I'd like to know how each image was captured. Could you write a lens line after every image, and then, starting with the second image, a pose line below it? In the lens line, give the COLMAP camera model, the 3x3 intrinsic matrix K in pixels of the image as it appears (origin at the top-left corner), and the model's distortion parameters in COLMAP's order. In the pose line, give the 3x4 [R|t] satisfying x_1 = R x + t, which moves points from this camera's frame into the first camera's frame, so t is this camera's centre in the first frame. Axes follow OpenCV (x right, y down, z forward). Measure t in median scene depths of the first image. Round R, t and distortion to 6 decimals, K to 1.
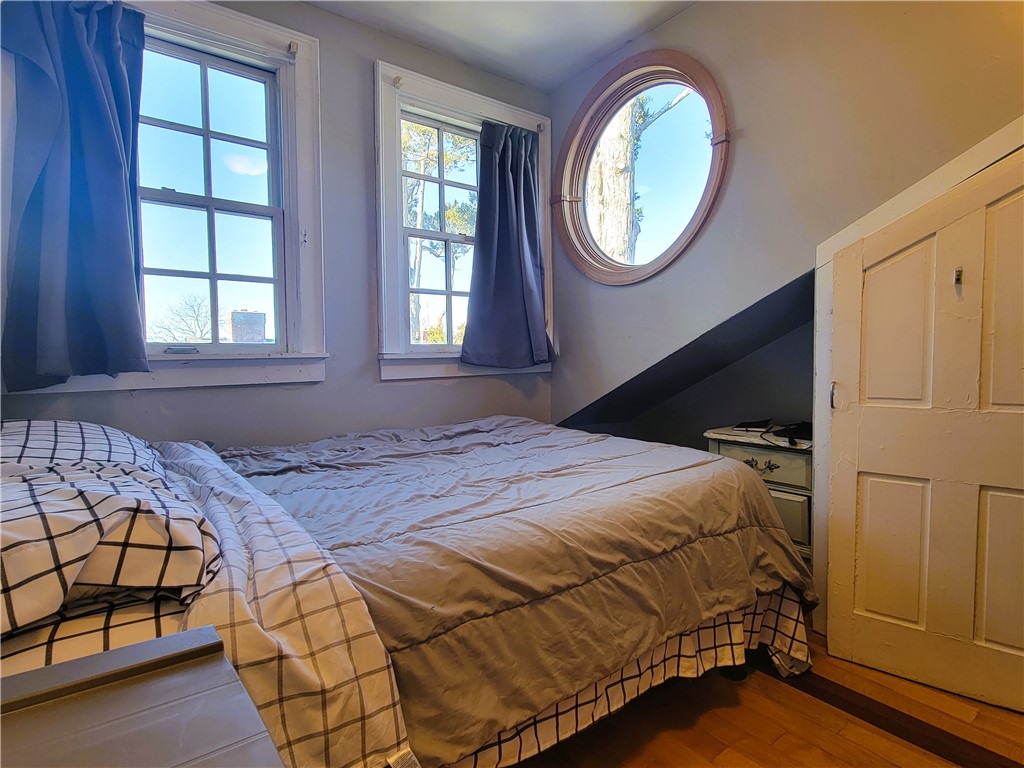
lens RADIAL K [[538.2, 0, 509.1], [0, 538.2, 381.4], [0, 0, 1]] dist [0.004024, -0.000152]
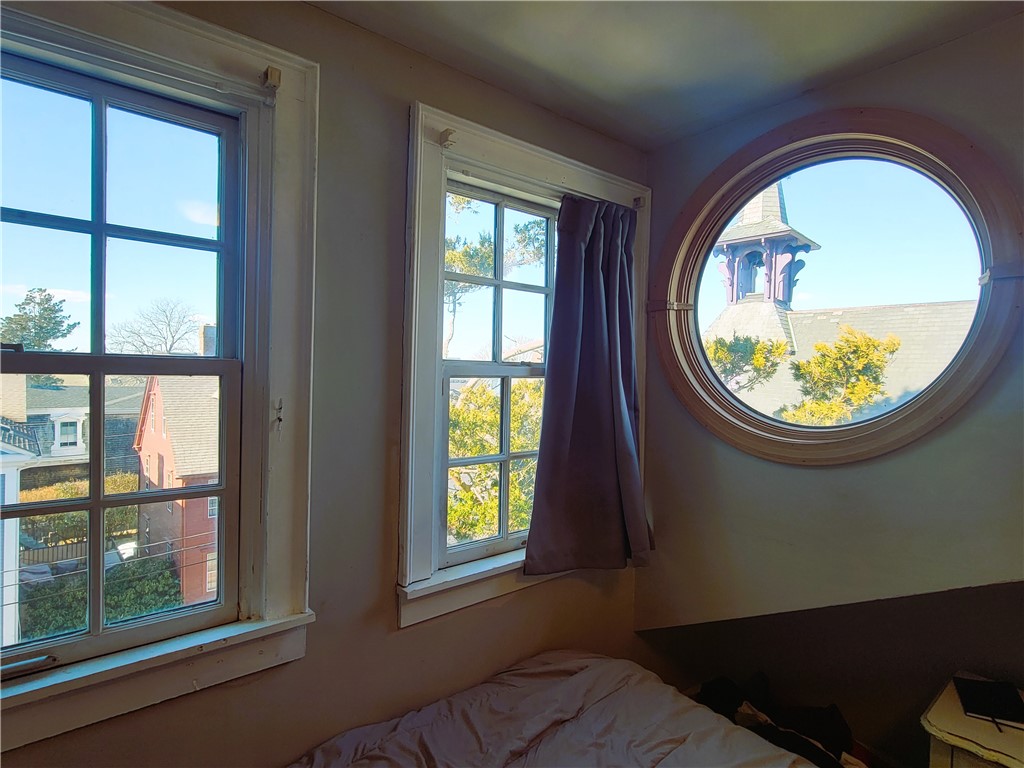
lens RADIAL K [[538.2, 0, 509.1], [0, 538.2, 381.4], [0, 0, 1]] dist [0.004024, -0.000152]
pose [[0.998734, 0.033958, 0.037109, -0.136869], [-0.033265, 0.999264, -0.019119, -0.248607], [-0.037731, 0.017860, 0.999128, 0.362354]]
